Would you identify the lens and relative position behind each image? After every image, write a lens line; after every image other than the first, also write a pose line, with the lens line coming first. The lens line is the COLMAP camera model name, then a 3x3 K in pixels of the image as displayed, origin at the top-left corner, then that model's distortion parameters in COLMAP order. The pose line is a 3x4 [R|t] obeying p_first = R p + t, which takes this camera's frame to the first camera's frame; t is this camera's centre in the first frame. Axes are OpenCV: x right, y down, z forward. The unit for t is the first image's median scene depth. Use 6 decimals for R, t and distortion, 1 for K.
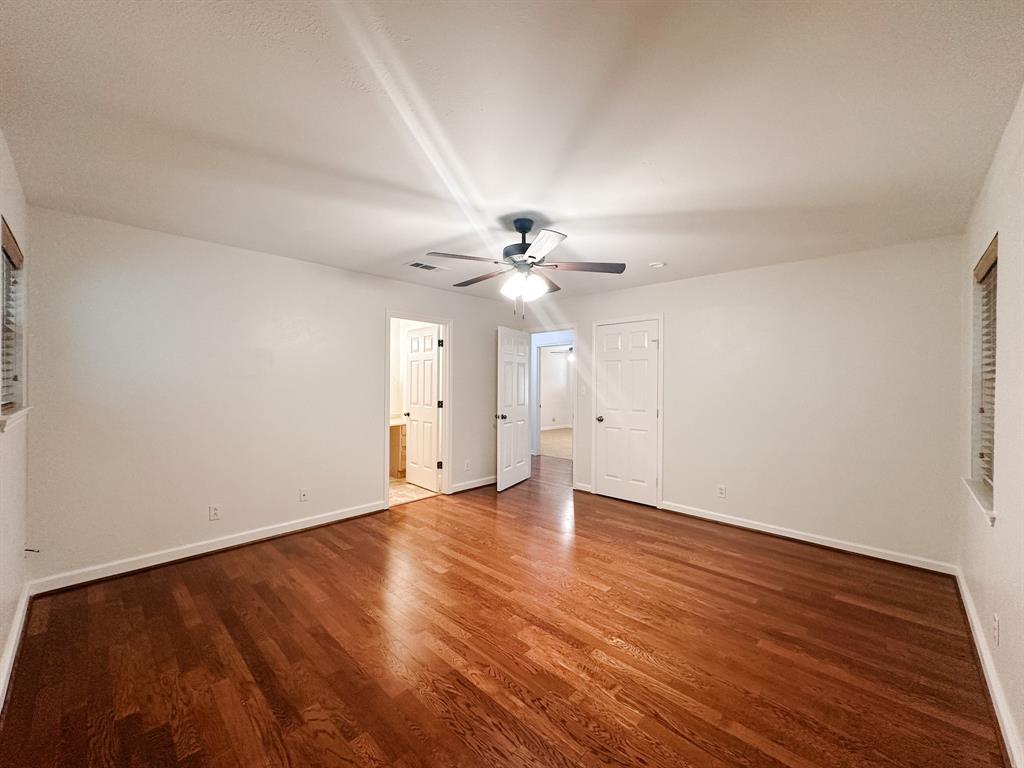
lens RADIAL K [[407.2, 0, 514.8], [0, 407.2, 383.4], [0, 0, 1]] dist [-0.004520, 0.001313]
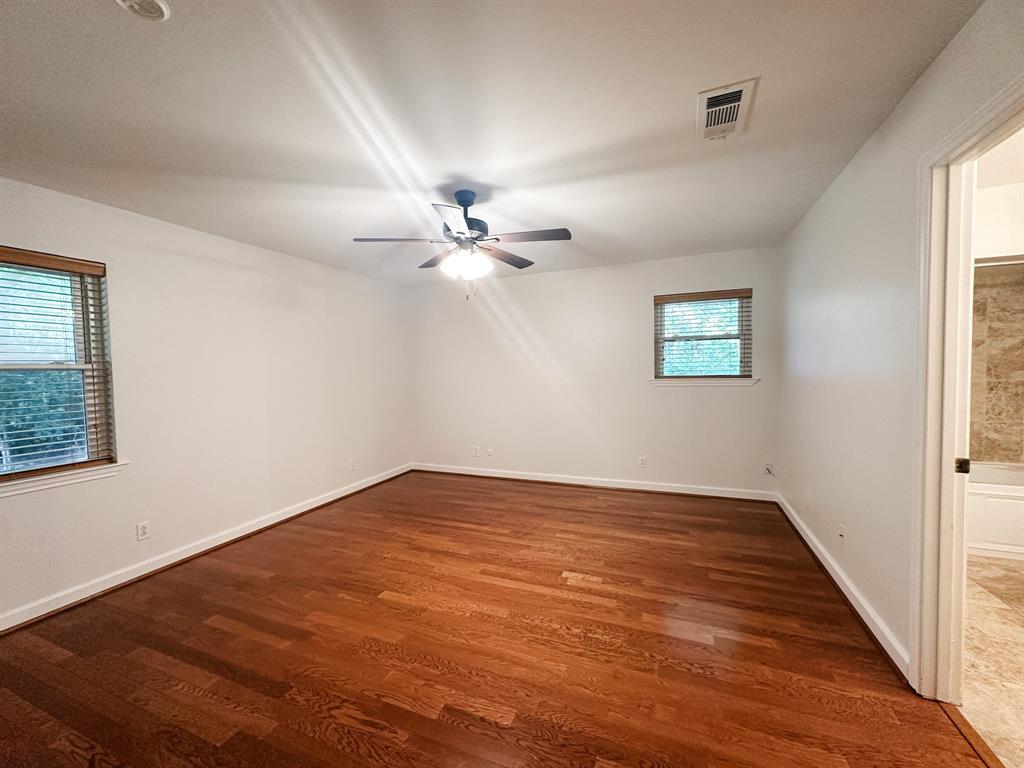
lens RADIAL K [[407.2, 0, 515.8], [0, 407.2, 382.8], [0, 0, 1]] dist [-0.004520, 0.001313]
pose [[-0.929864, 0.025531, -0.367016, 0.300525], [0.013213, 0.999263, 0.036034, 0.000300], [0.367665, 0.028657, -0.929516, 2.149888]]
